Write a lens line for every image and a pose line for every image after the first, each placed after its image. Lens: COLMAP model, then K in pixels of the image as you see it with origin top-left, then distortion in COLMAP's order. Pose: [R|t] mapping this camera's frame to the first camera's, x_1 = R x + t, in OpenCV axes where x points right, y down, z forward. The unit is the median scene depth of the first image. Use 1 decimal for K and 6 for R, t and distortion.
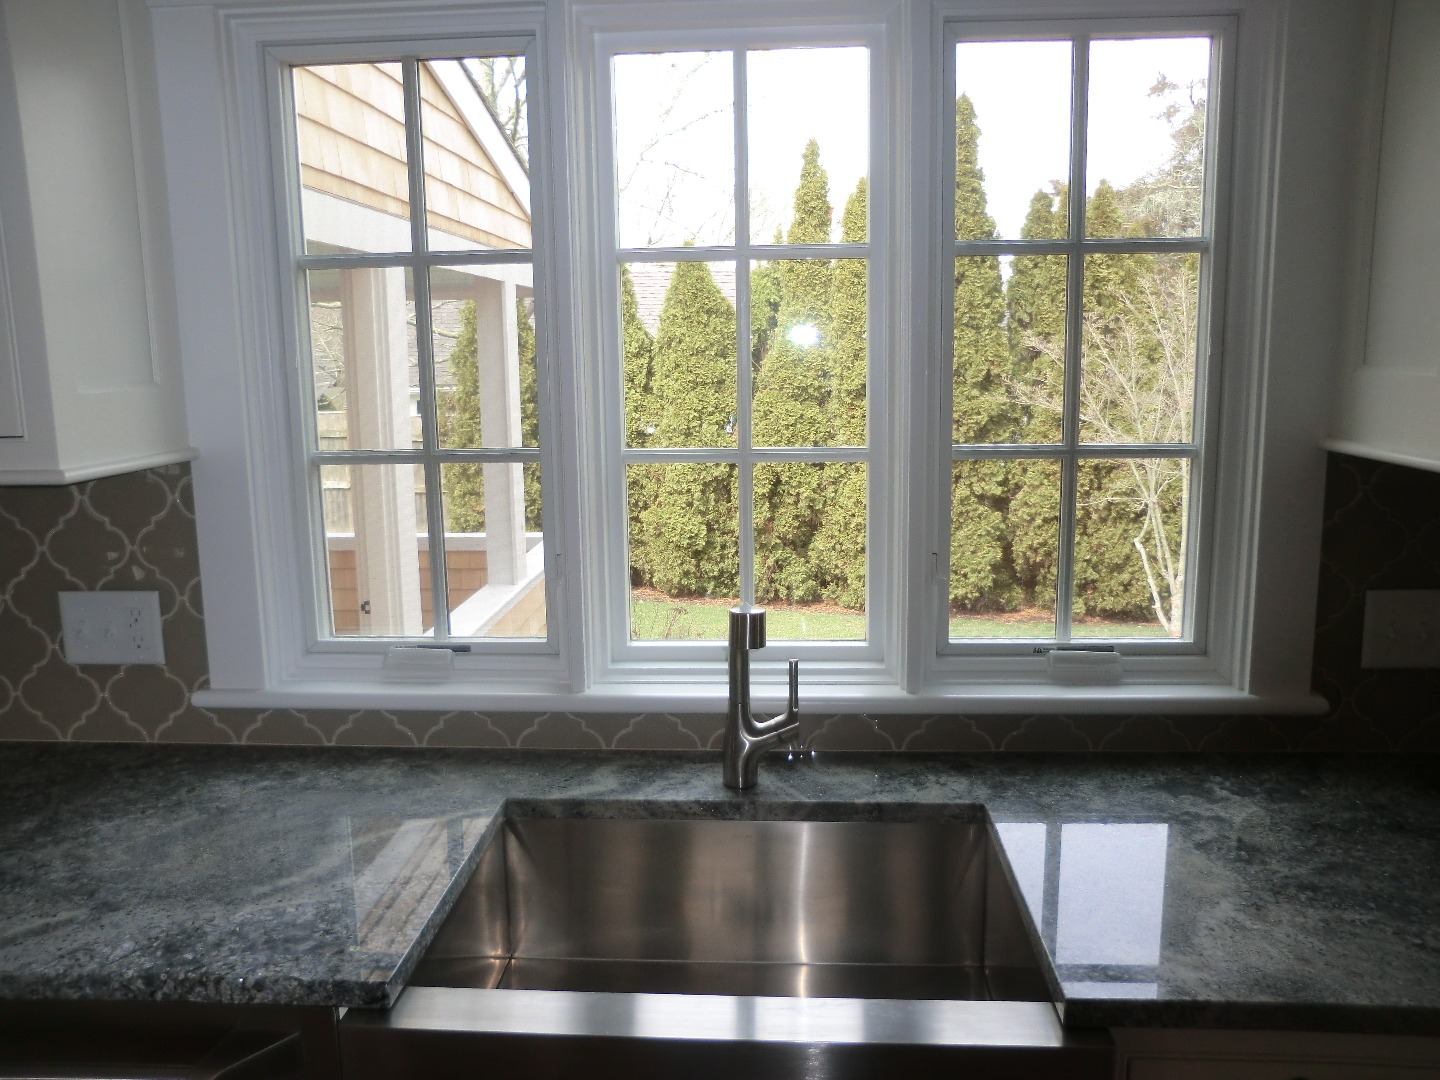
lens RADIAL K [[1151.1, 0, 720.0], [0, 1151.1, 540.0], [0, 0, 1]] dist [-0.104067, 0.115835]
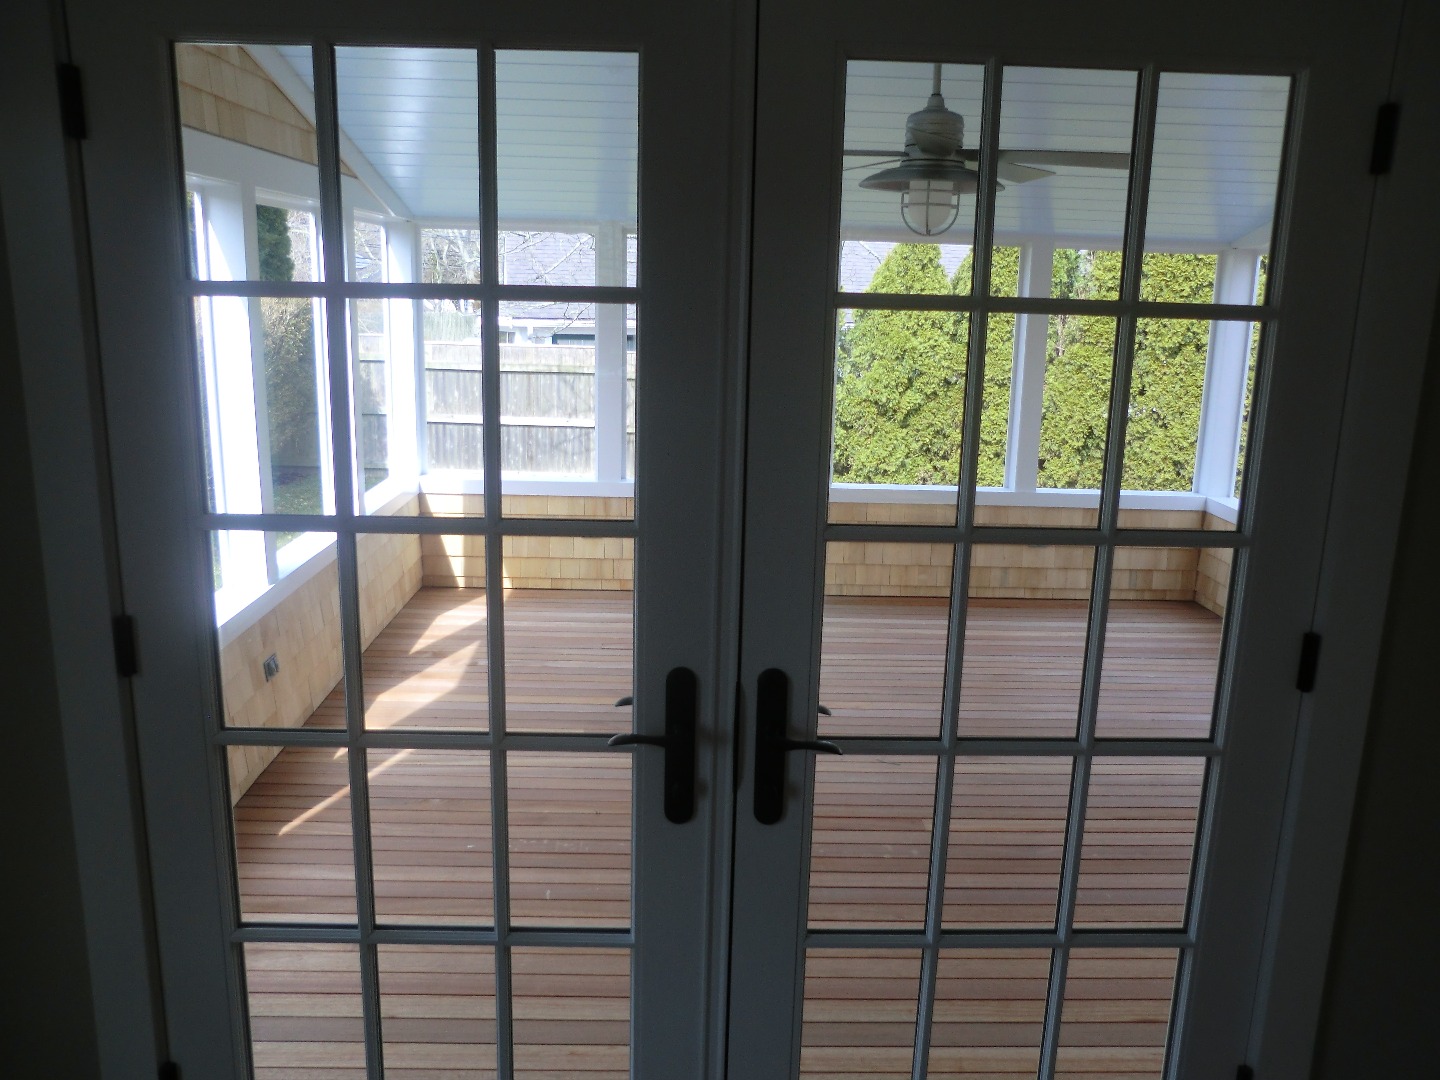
lens RADIAL K [[1151.1, 0, 720.0], [0, 1151.1, 540.0], [0, 0, 1]] dist [-0.104067, 0.115835]
pose [[0.994994, 0.018275, 0.098248, -0.369844], [-0.023497, 0.998357, 0.052259, -0.003744], [-0.097132, -0.054306, 0.993789, 0.032372]]
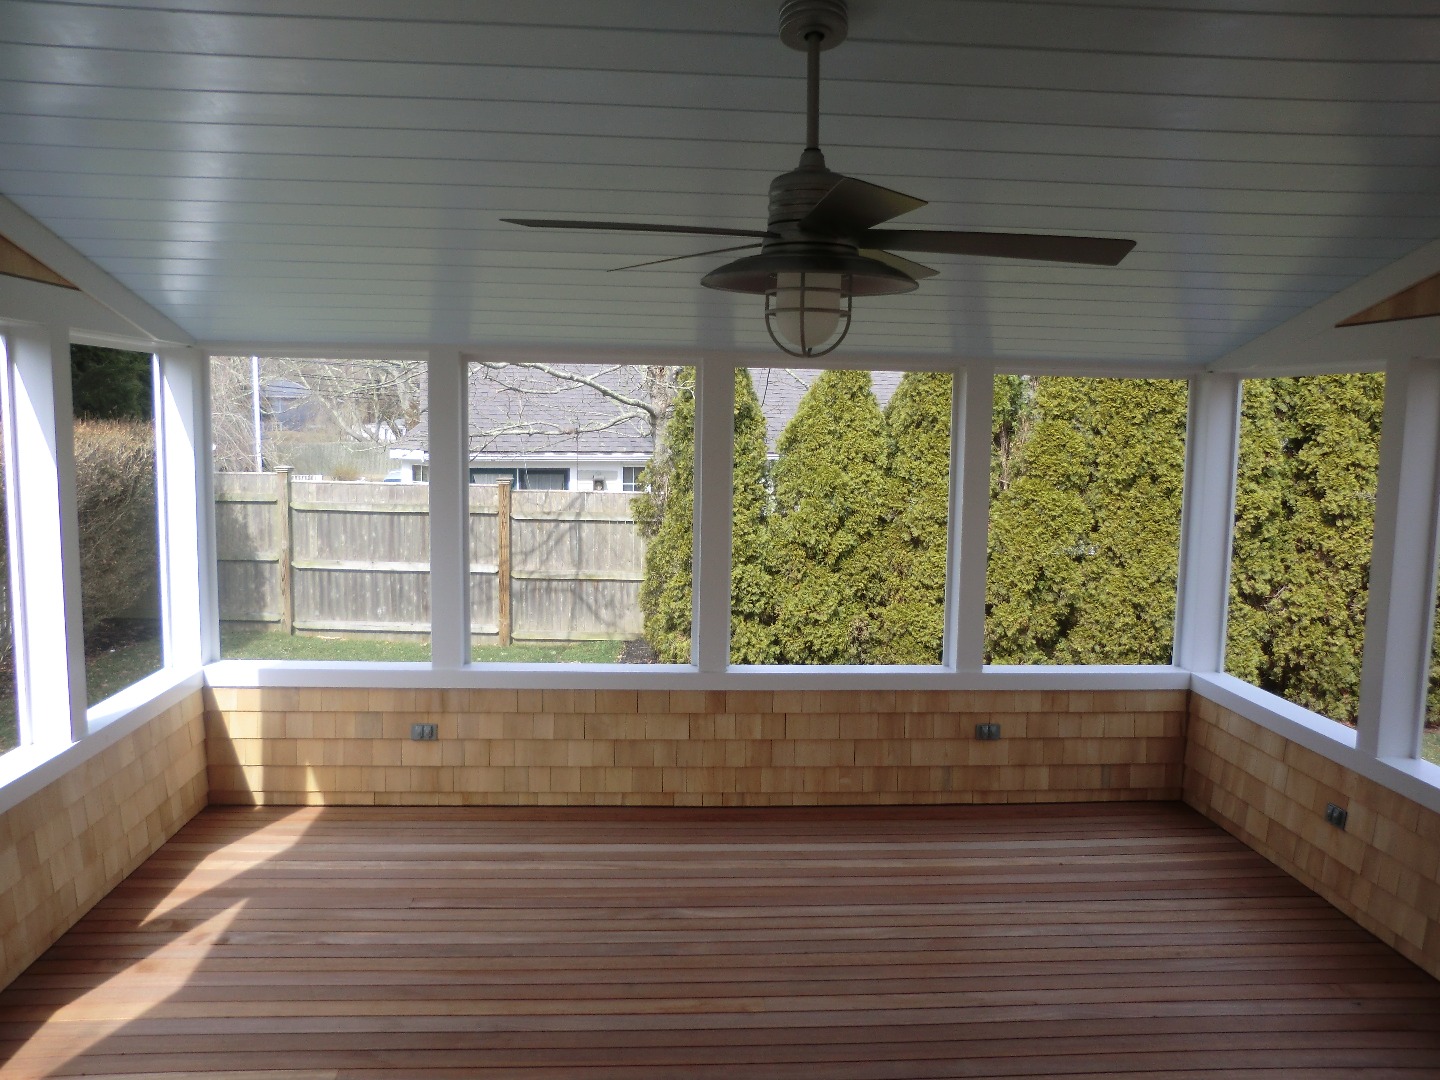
lens RADIAL K [[1151.1, 0, 720.0], [0, 1151.1, 540.0], [0, 0, 1]] dist [-0.104067, 0.115835]
pose [[0.990166, 0.017311, 0.138821, -0.328676], [-0.009480, 0.998336, -0.056876, -0.026168], [-0.139575, 0.055001, 0.988683, 0.137048]]
